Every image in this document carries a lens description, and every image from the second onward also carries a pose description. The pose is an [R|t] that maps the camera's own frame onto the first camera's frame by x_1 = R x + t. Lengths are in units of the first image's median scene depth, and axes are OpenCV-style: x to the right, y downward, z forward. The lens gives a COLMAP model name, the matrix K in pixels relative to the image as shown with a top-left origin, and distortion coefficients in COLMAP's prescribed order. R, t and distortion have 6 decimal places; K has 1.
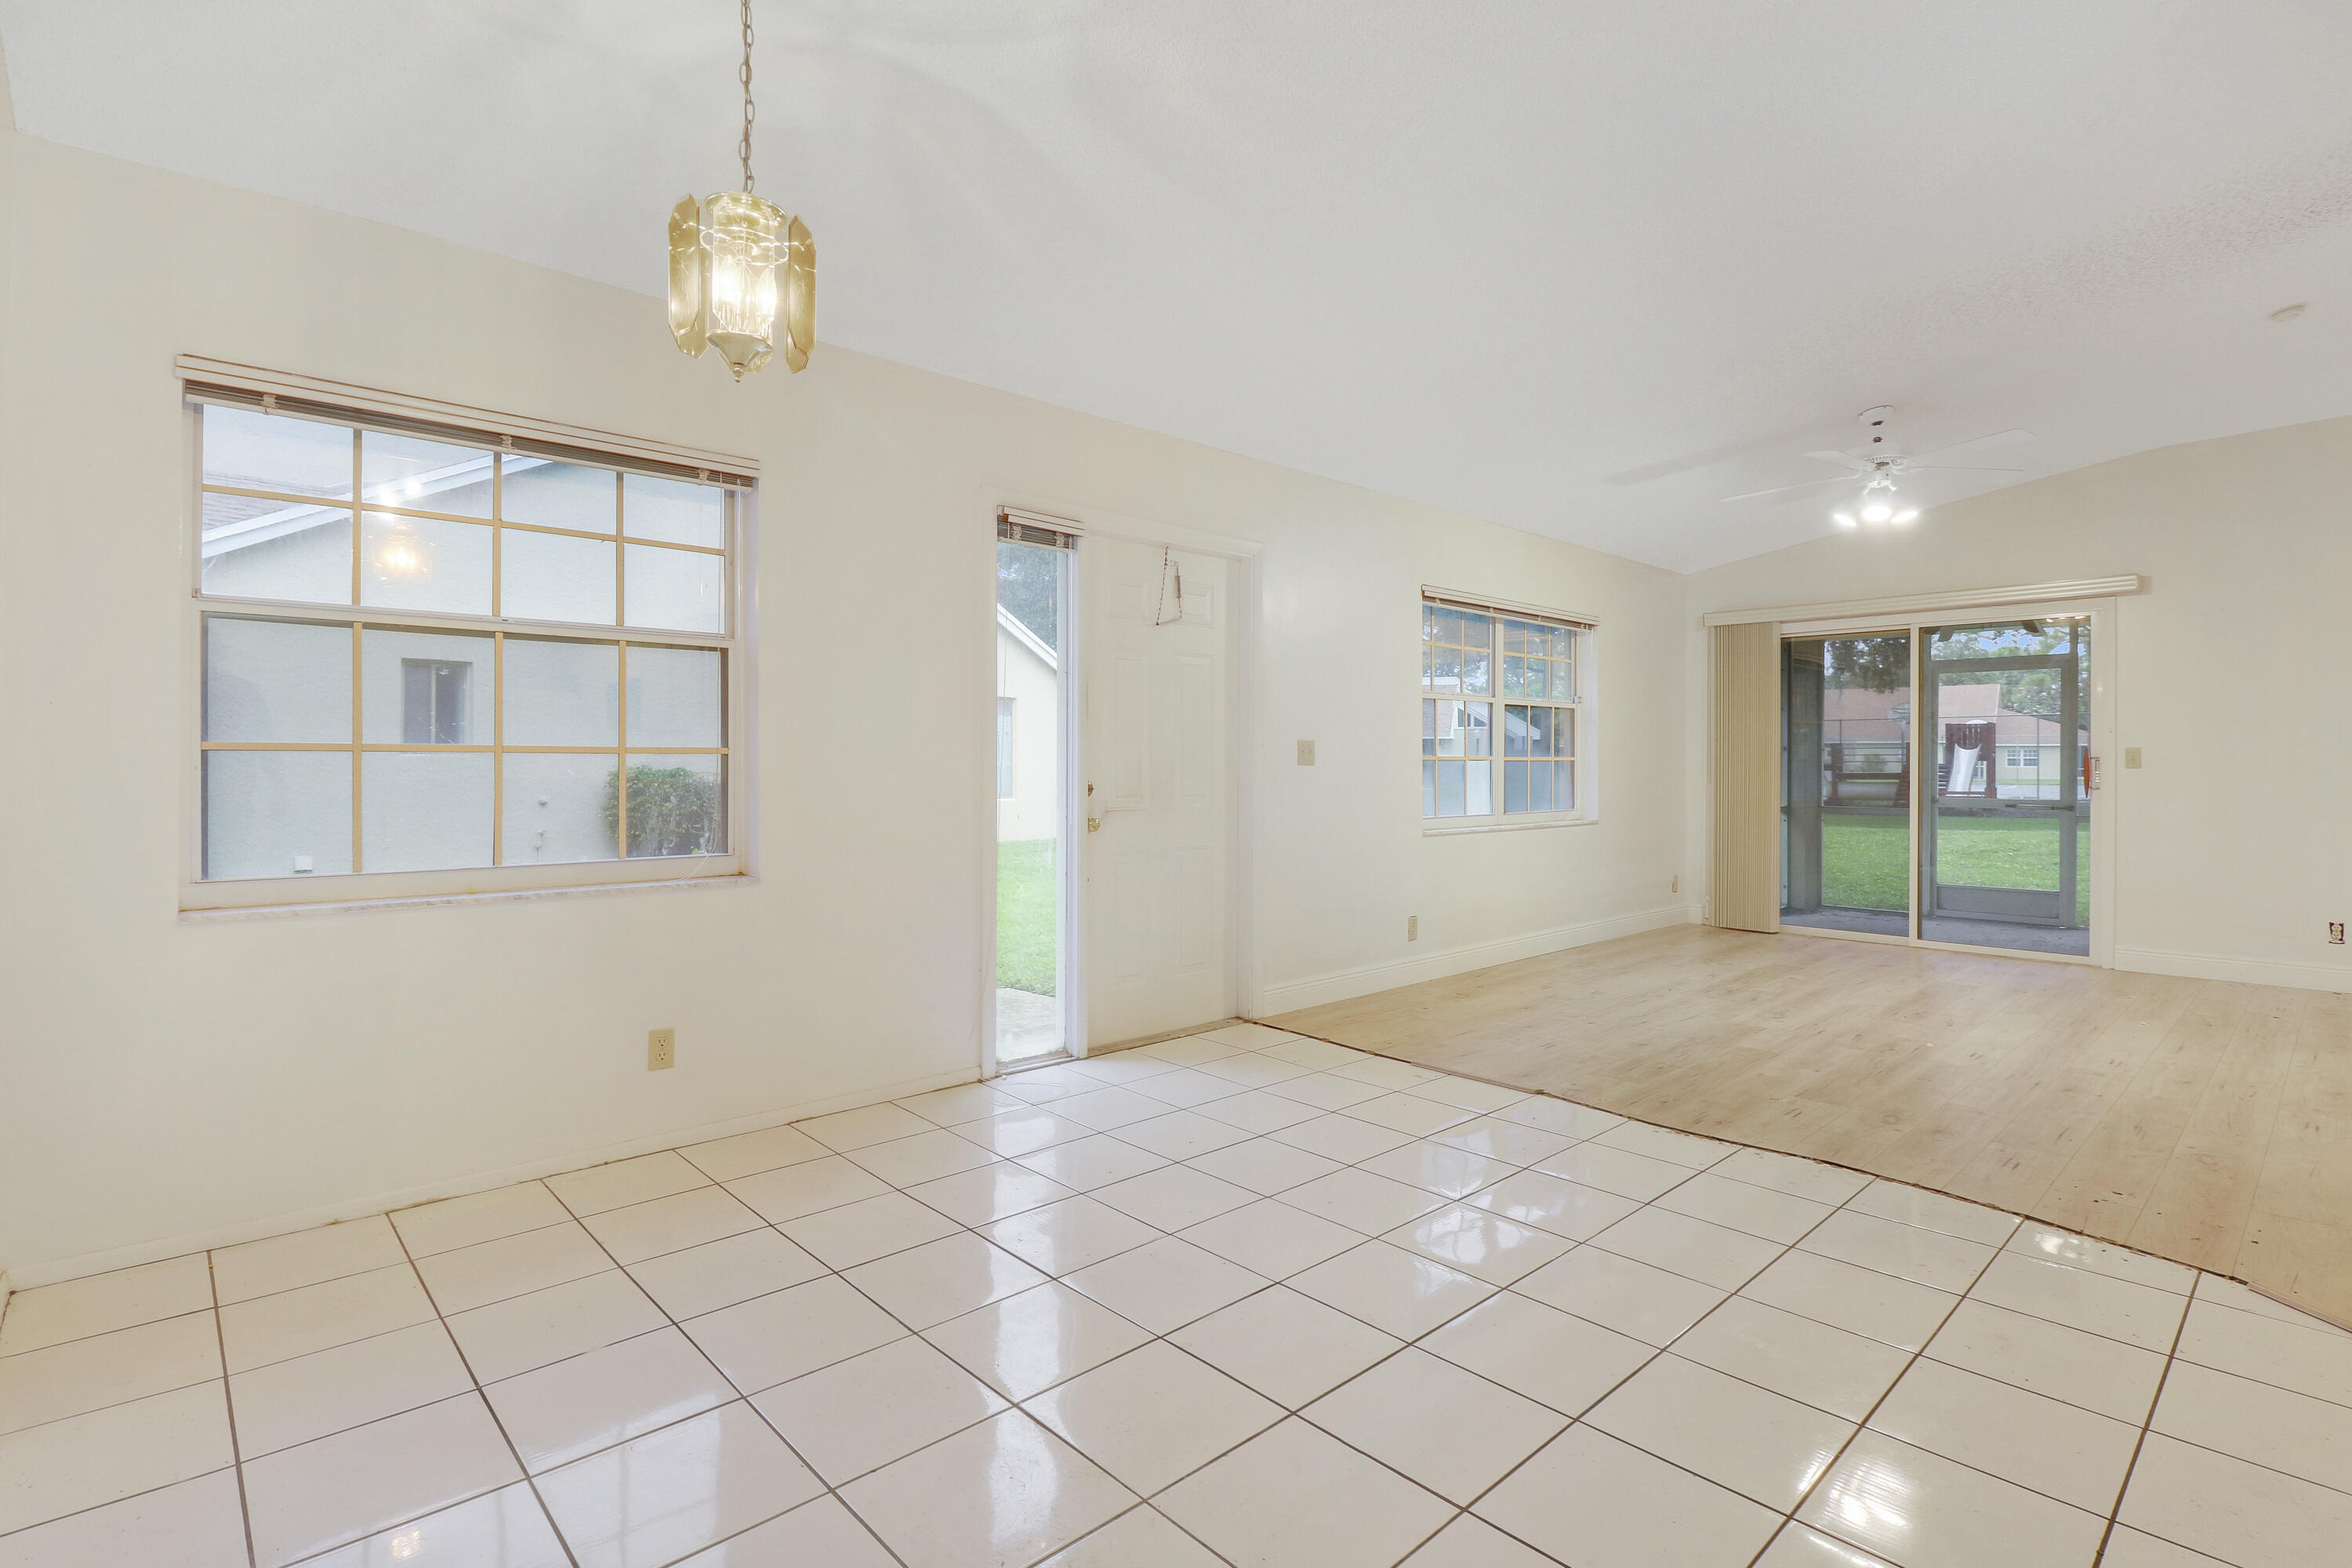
lens RADIAL K [[1124.5, 0, 1169.1], [0, 1124.5, 768.6], [0, 0, 1]] dist [0.000169, -0.013574]
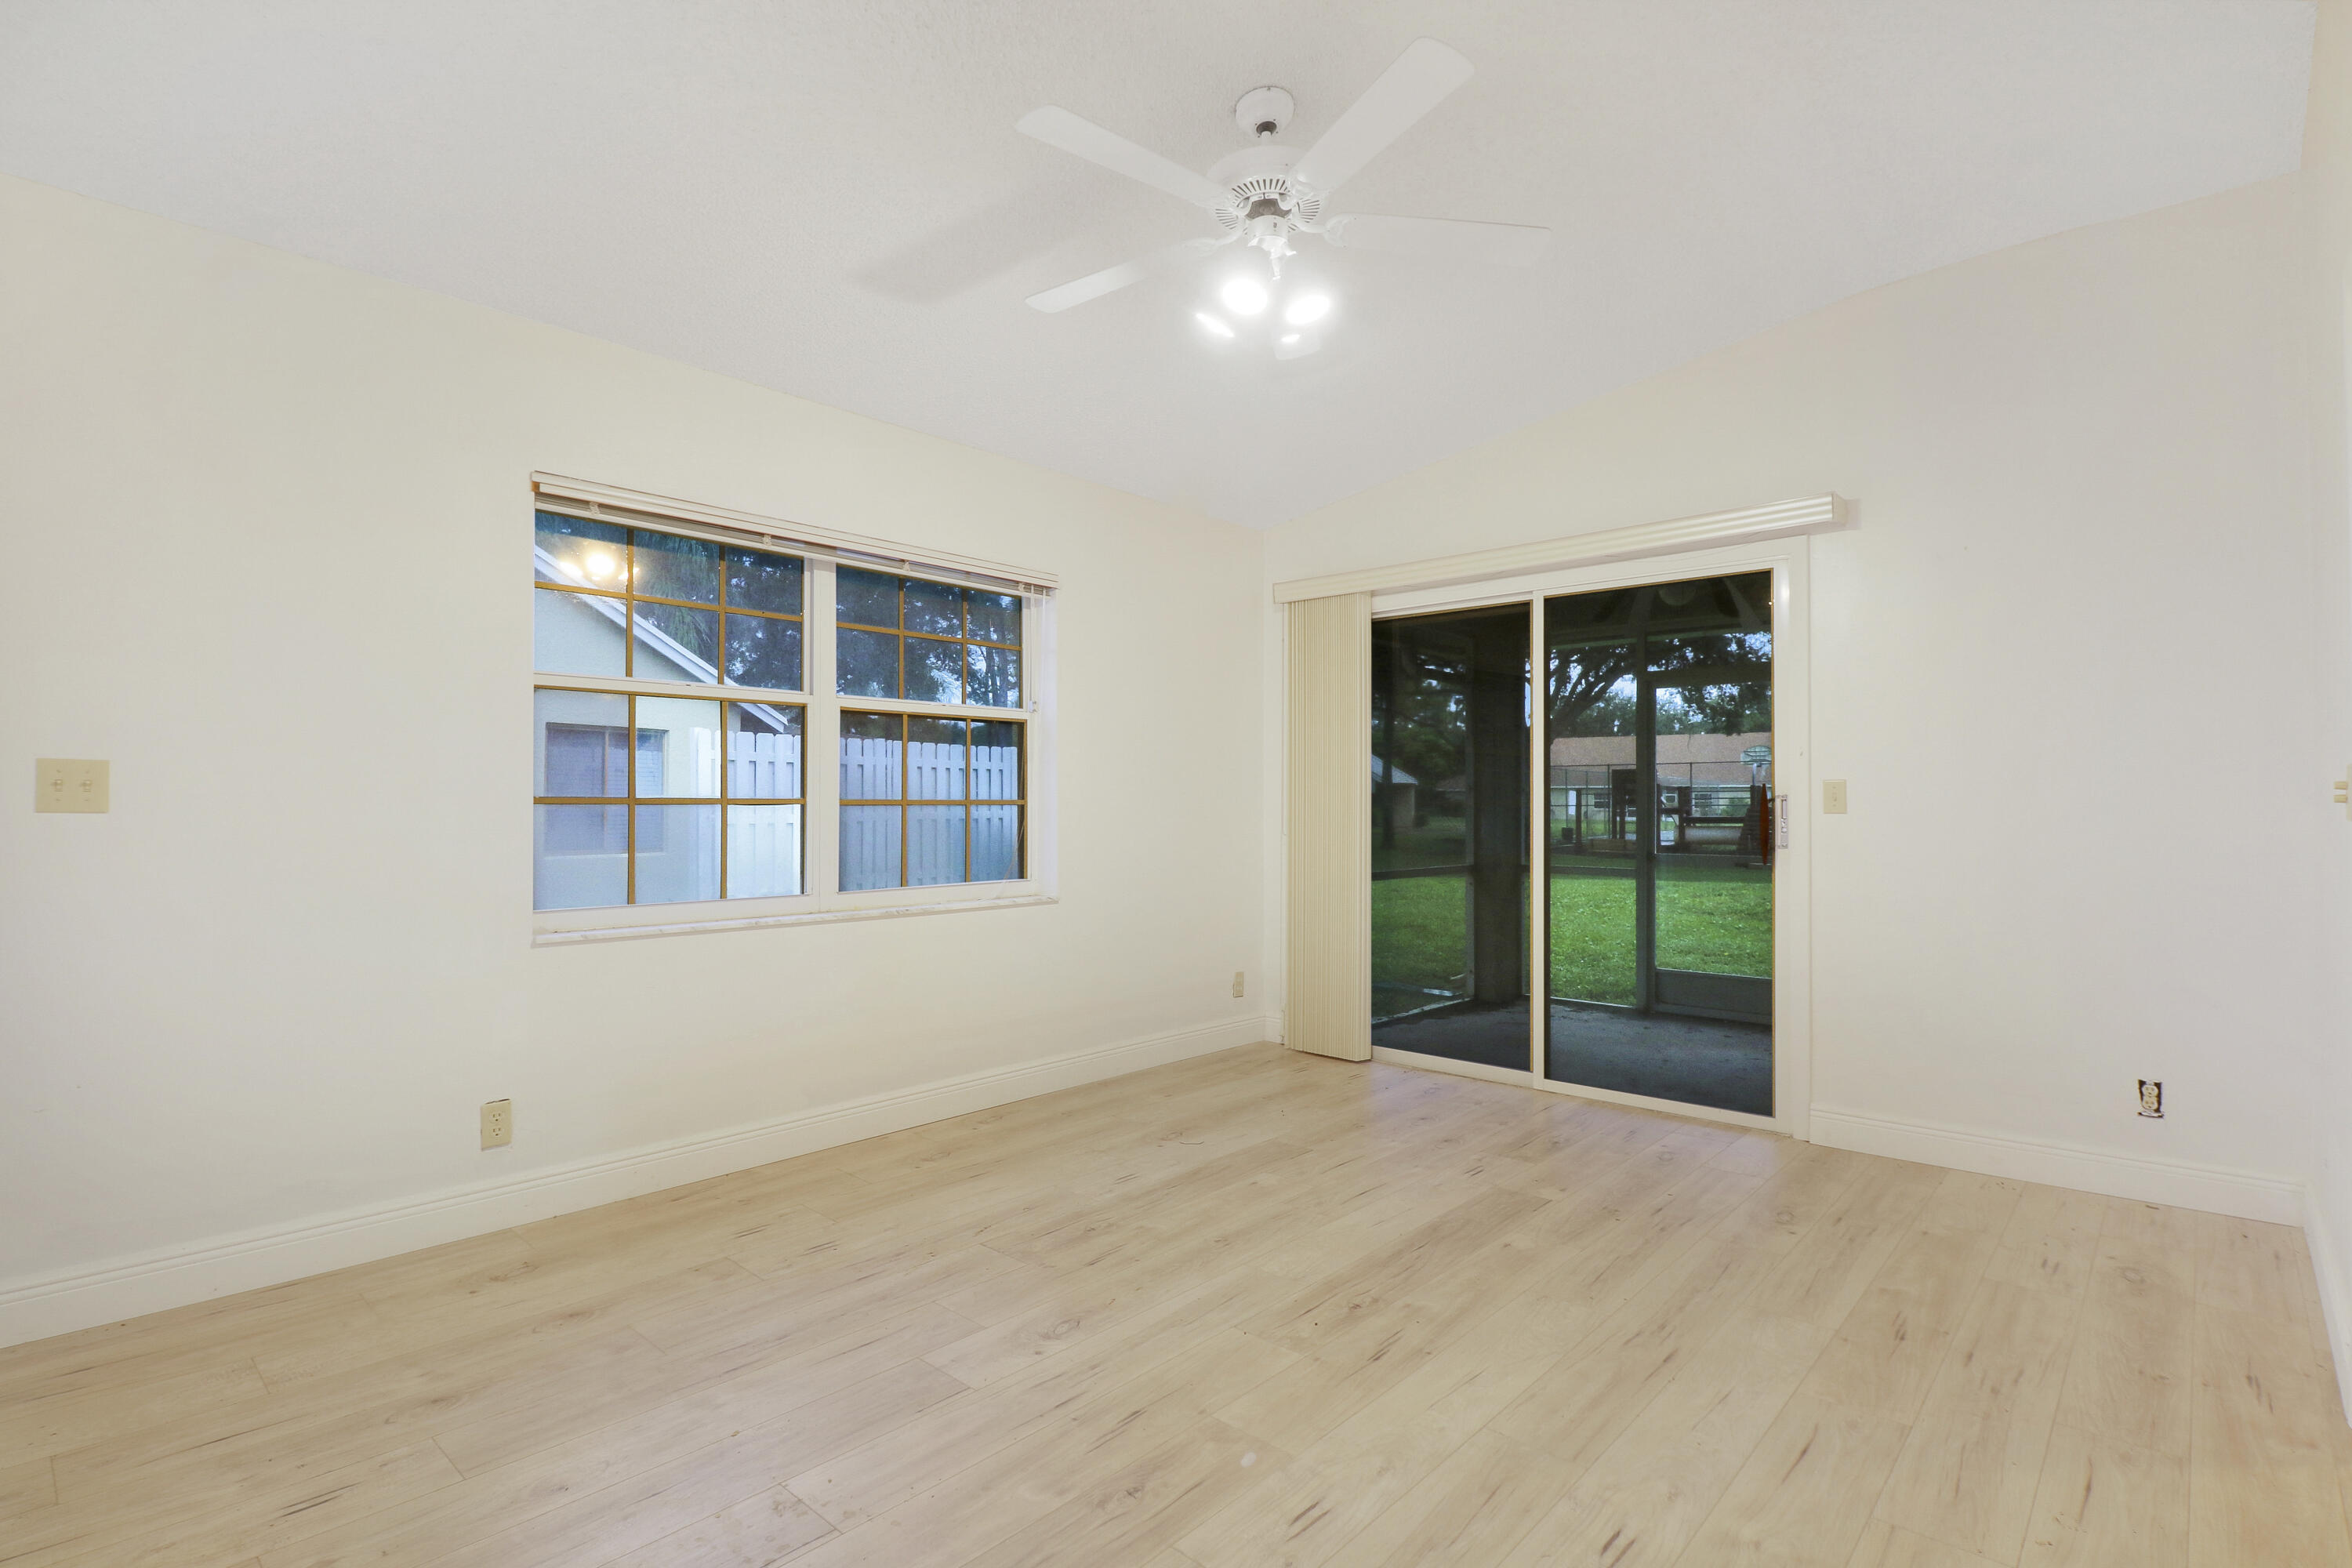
lens RADIAL K [[1119.5, 0, 1184.5], [0, 1119.5, 794.6], [0, 0, 1]] dist [0.011292, -0.023371]
pose [[0.995926, -0.000534, 0.090174, 0.472338], [0.002039, 0.999860, -0.016600, -0.001371], [-0.090152, 0.016716, 0.995788, 0.437060]]
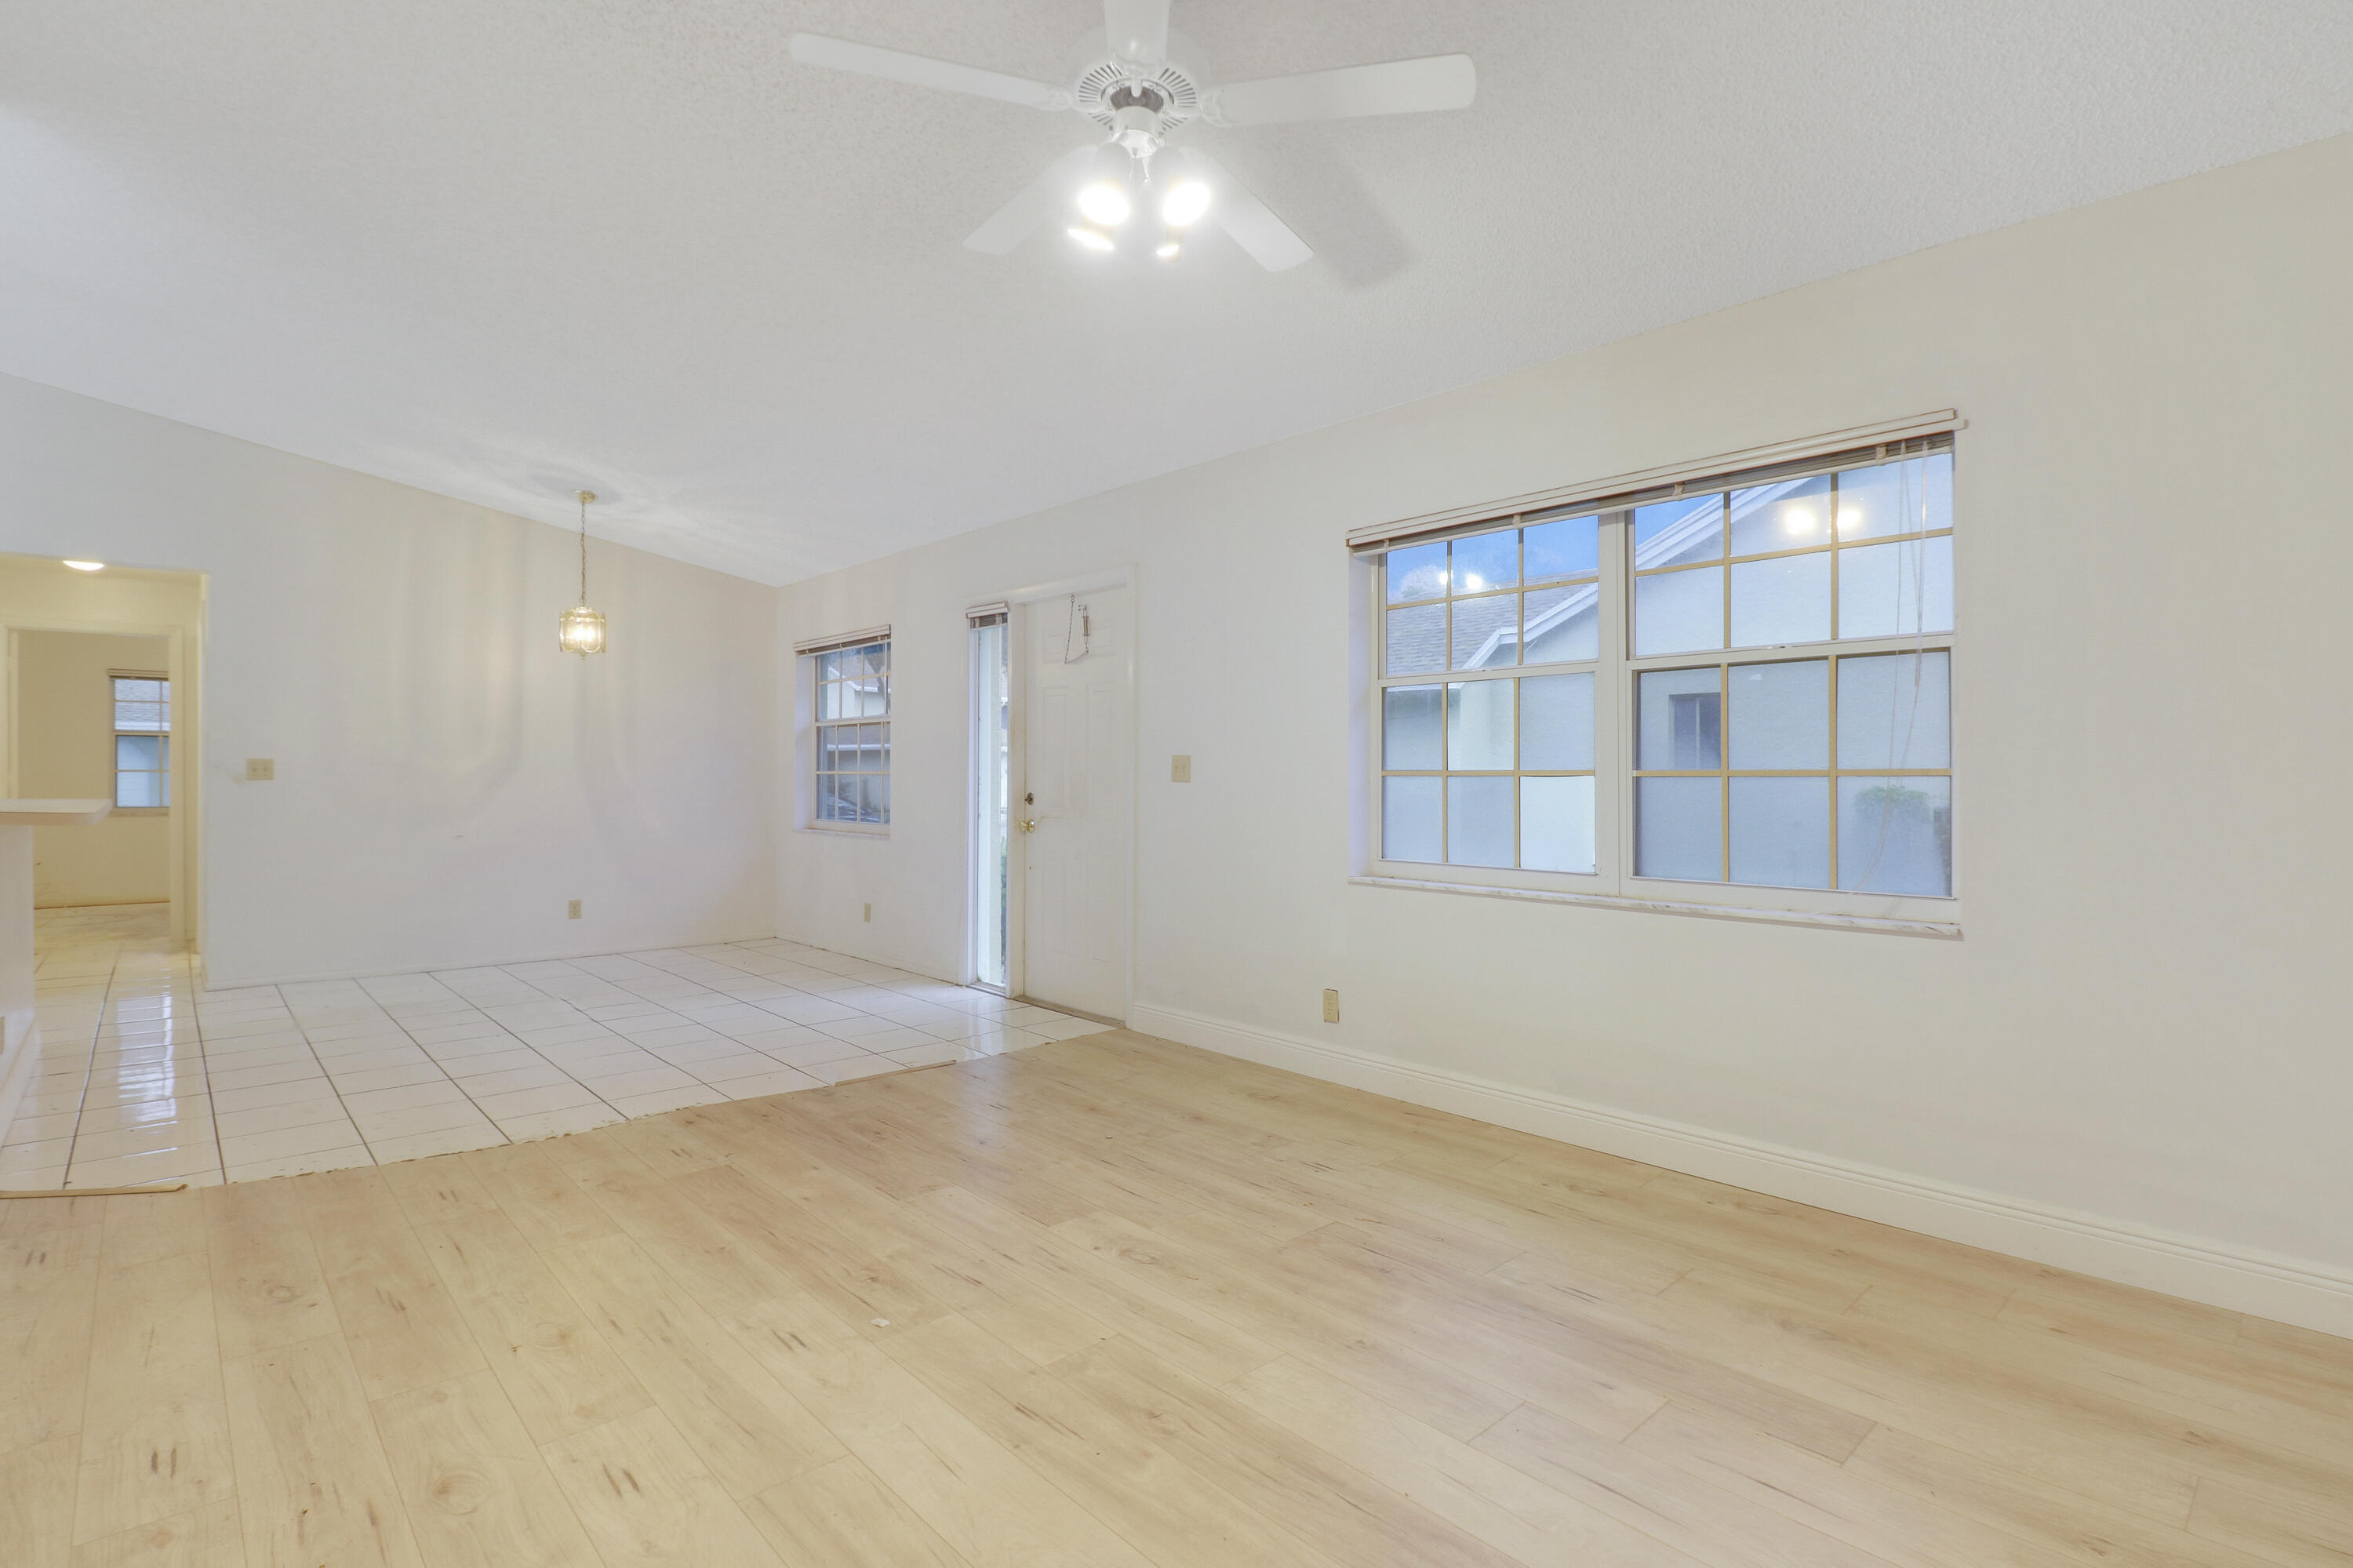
lens RADIAL K [[1111.7, 0, 1170.2], [0, 1111.7, 790.0], [0, 0, 1]] dist [0.008168, -0.019265]
pose [[-0.002778, 0.007442, -0.999968, 0.910942], [-0.009899, 0.999923, 0.007469, -0.002795], [0.999947, 0.009920, -0.002704, 0.867761]]
